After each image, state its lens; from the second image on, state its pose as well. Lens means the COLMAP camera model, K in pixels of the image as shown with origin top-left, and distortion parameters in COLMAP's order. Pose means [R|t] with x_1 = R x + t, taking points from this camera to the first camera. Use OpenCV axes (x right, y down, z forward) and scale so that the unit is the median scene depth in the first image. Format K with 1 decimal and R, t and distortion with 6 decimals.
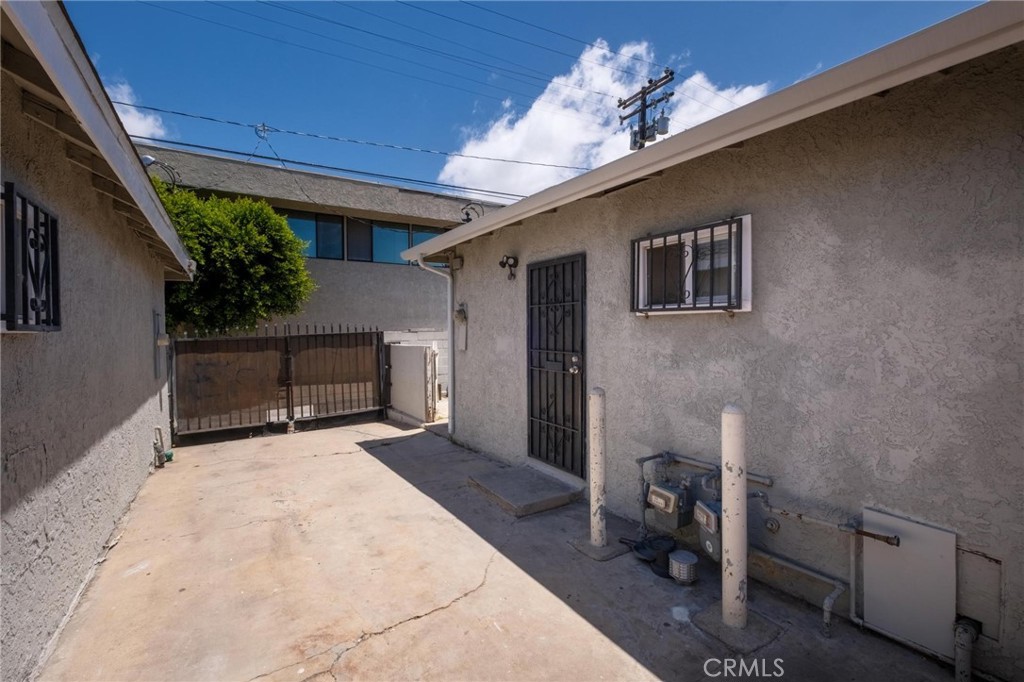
lens RADIAL K [[457.0, 0, 525.2], [0, 457.0, 336.2], [0, 0, 1]] dist [-0.001958, -0.004510]
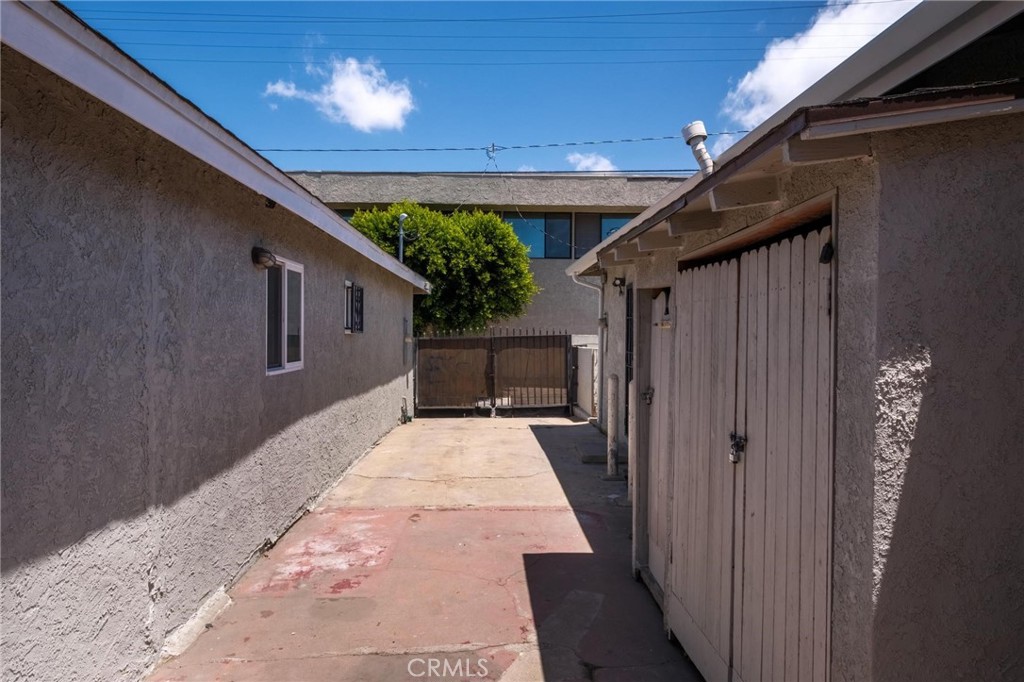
lens RADIAL K [[625.1, 0, 508.0], [0, 625.1, 335.5], [0, 0, 1]] dist [-0.006672, 0.002192]
pose [[0.854604, 0.020021, -0.518894, 0.376957], [-0.024538, 0.999697, -0.001841, -0.002750], [0.518700, 0.014306, 0.854836, -0.398905]]
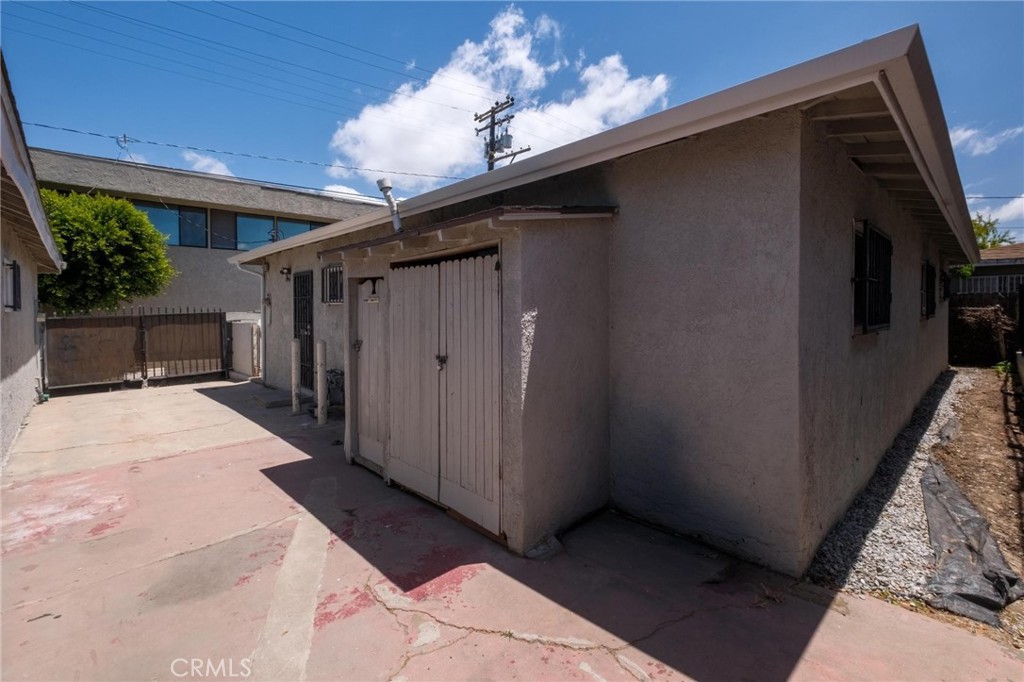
lens RADIAL K [[457.0, 0, 520.9], [0, 457.0, 316.0], [0, 0, 1]] dist [-0.001958, -0.004510]
pose [[0.981743, 0.001718, 0.190205, 0.310497], [-0.000848, 0.999989, -0.004654, 0.006460], [-0.190211, 0.004408, 0.981733, -0.512526]]
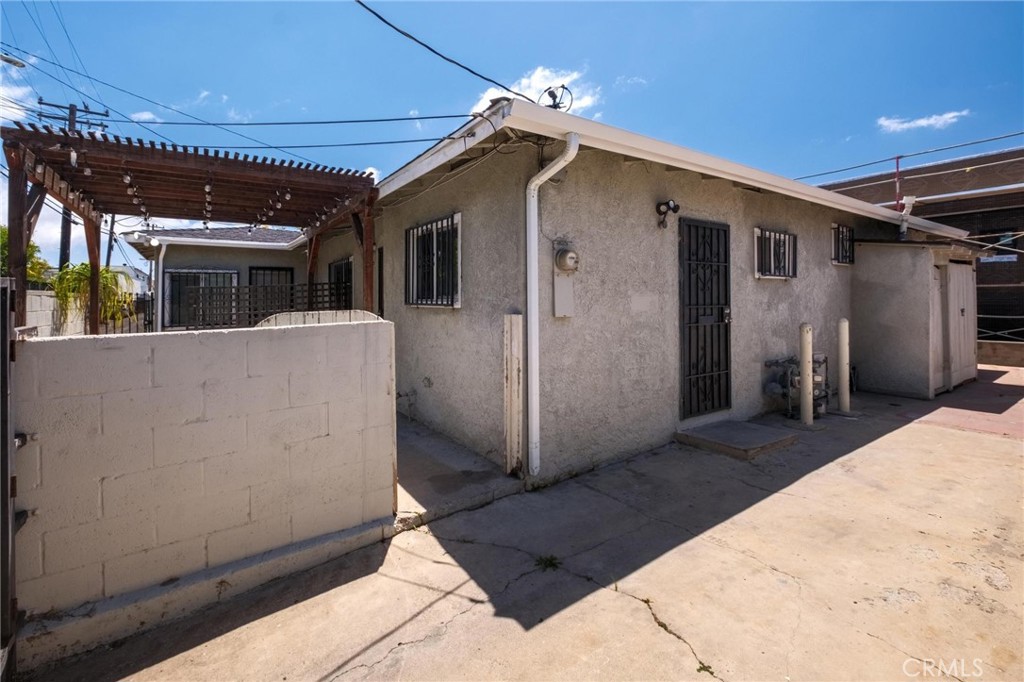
lens RADIAL K [[457.0, 0, 503.3], [0, 457.0, 295.0], [0, 0, 1]] dist [-0.001958, -0.004510]
pose [[-0.007701, 0.017907, 0.999810, -0.560329], [0.026528, 0.999491, -0.017697, 0.007053], [-0.999618, 0.026387, -0.008172, 0.821526]]
